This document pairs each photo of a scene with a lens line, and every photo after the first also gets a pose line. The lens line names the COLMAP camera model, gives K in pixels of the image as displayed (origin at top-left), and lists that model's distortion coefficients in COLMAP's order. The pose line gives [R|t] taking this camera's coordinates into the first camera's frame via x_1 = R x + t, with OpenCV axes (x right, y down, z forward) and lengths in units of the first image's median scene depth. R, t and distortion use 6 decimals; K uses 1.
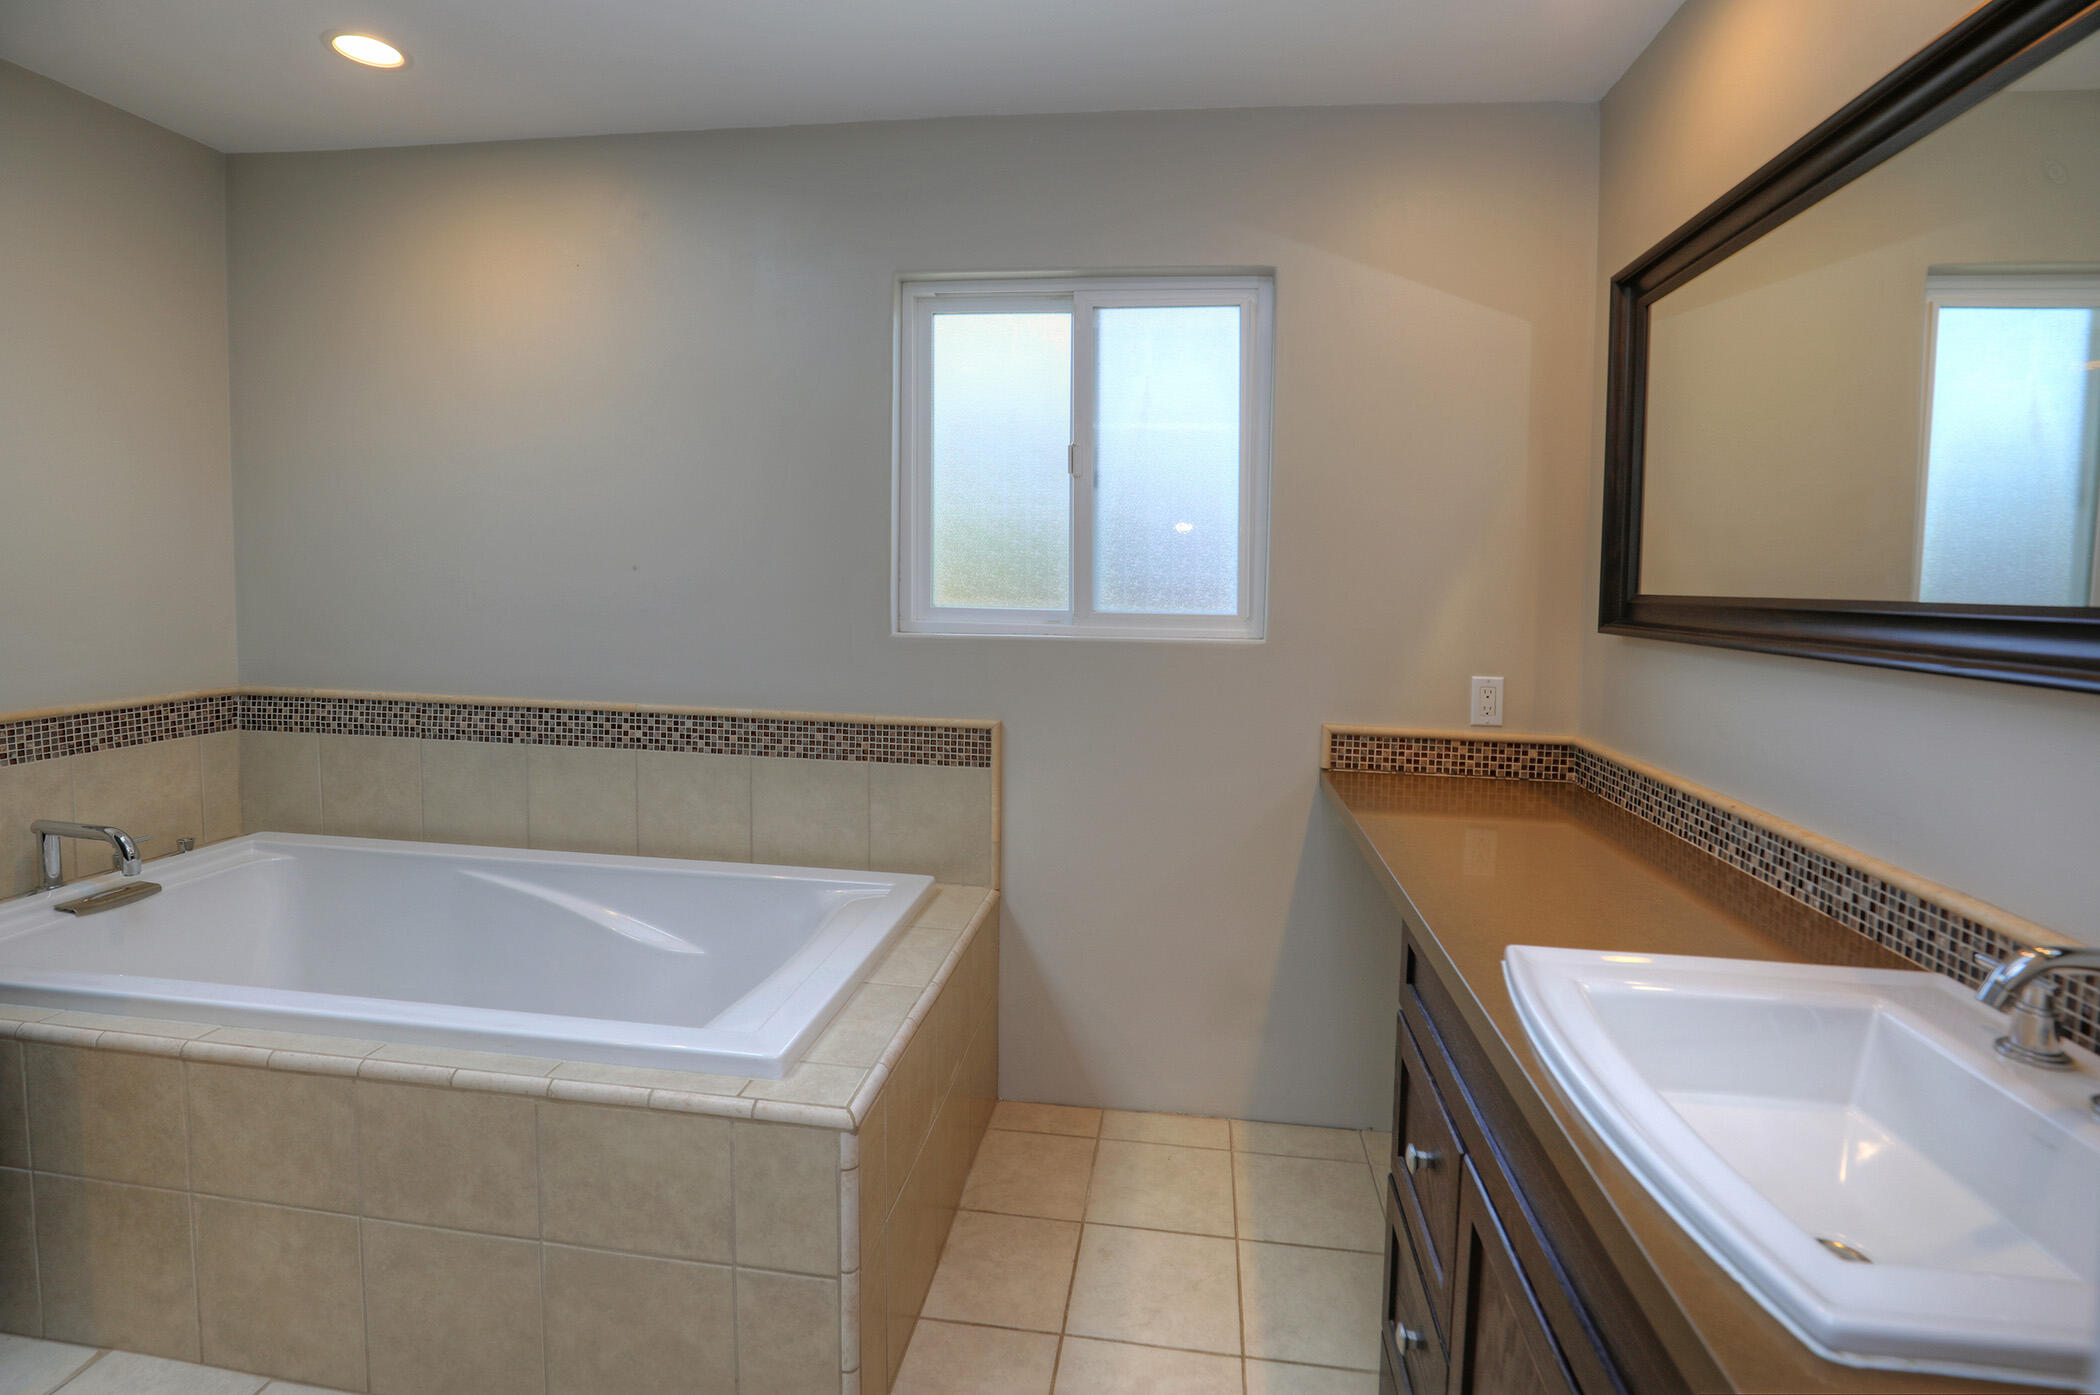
lens RADIAL K [[1000.7, 0, 1057.4], [0, 1000.7, 635.1], [0, 0, 1]] dist [-0.020224, 0.000172]
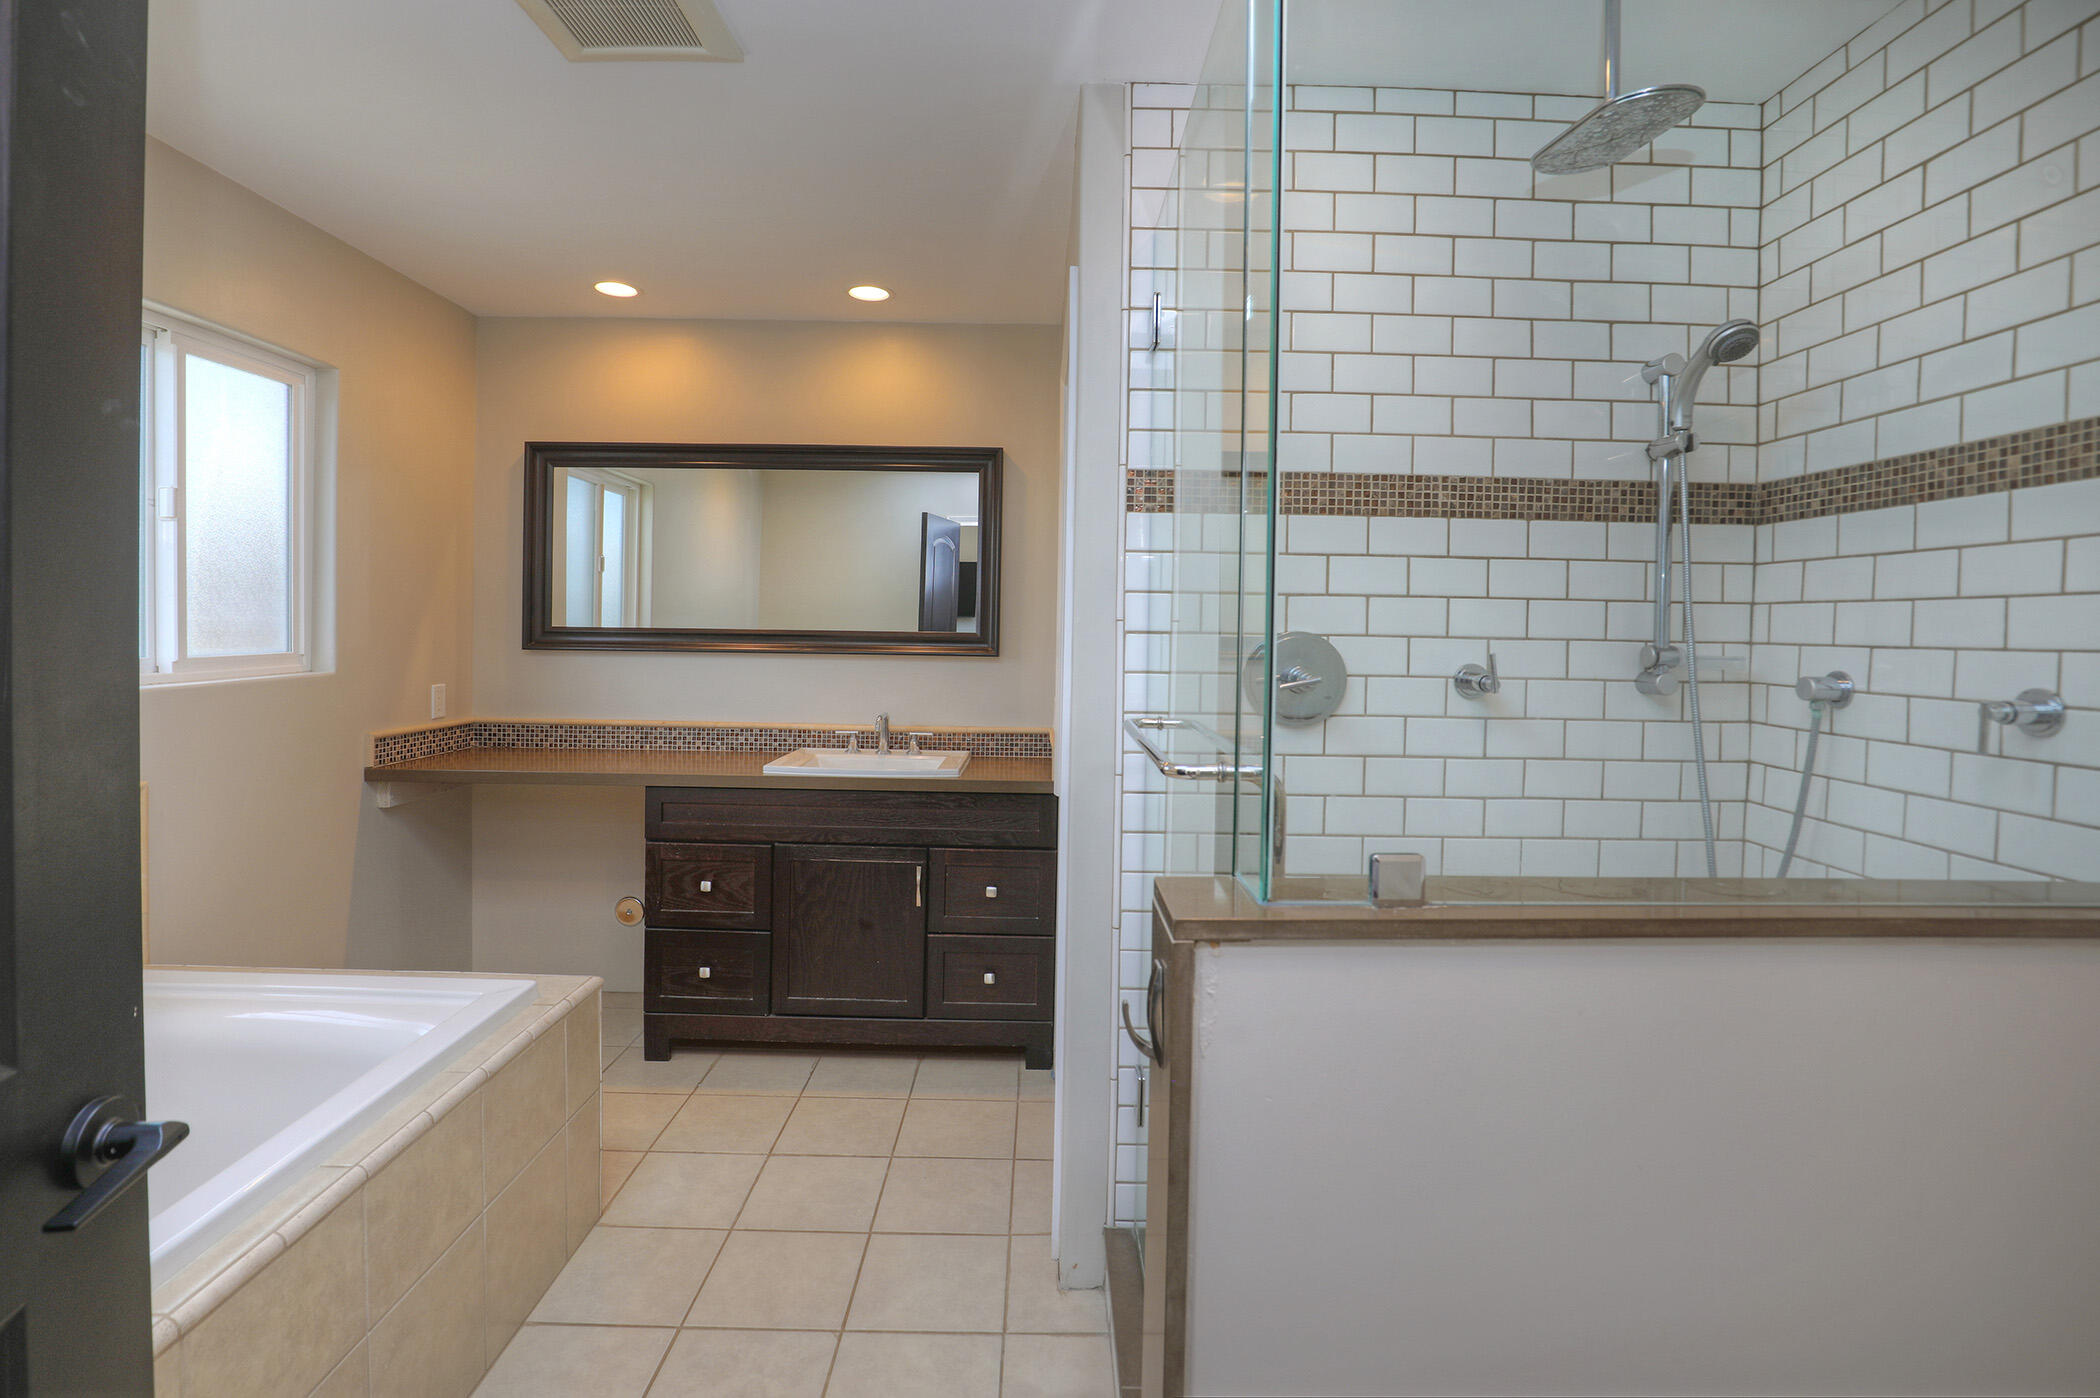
lens RADIAL K [[1000.7, 0, 1057.4], [0, 1000.7, 636.6], [0, 0, 1]] dist [-0.020224, 0.000172]
pose [[-0.145454, -0.034851, 0.988751, -1.135388], [0.040737, 0.998321, 0.041181, -0.051235], [-0.988526, 0.046268, -0.143790, 0.308245]]
